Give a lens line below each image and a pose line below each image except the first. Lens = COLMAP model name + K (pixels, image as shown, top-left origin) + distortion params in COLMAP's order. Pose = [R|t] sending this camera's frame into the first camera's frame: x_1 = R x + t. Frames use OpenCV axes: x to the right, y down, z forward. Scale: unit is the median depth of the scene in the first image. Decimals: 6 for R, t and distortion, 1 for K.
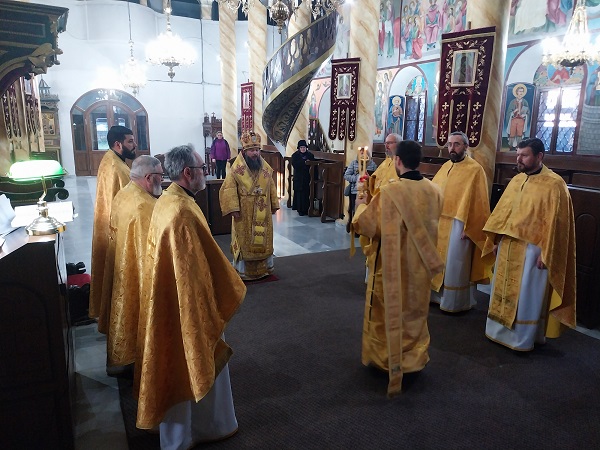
lens RADIAL K [[451.0, 0, 306.7], [0, 451.0, 225.2], [0, 0, 1]] dist [0.009732, -0.005561]
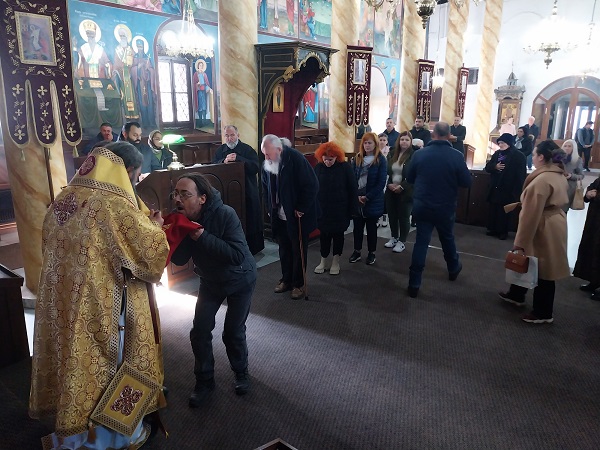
lens RADIAL K [[451.3, 0, 303.7], [0, 451.3, 224.9], [0, 0, 1]] dist [0.015611, -0.014246]
pose [[0.415245, 0.213880, -0.884210, 0.407477], [-0.192106, 0.970666, 0.144576, -0.039290], [0.889194, 0.109828, 0.444152, 0.162166]]
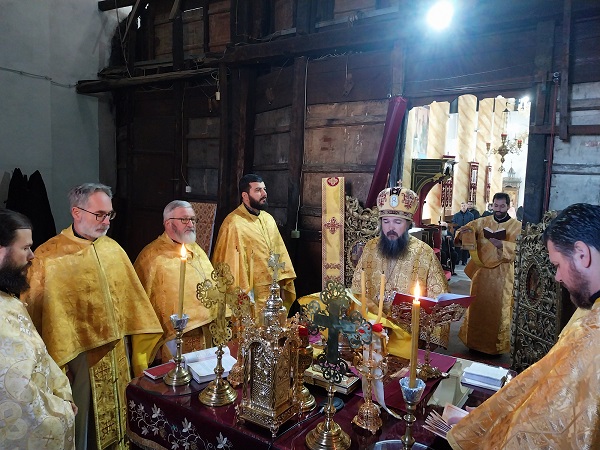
lens RADIAL K [[458.8, 0, 300.5], [0, 458.8, 224.9], [0, 0, 1]] dist [0.007008, -0.003213]
pose [[0.494117, 0.080759, -0.865637, 0.555579], [-0.210999, 0.977047, -0.029289, 0.056856], [0.843403, 0.197120, 0.499815, -0.388038]]
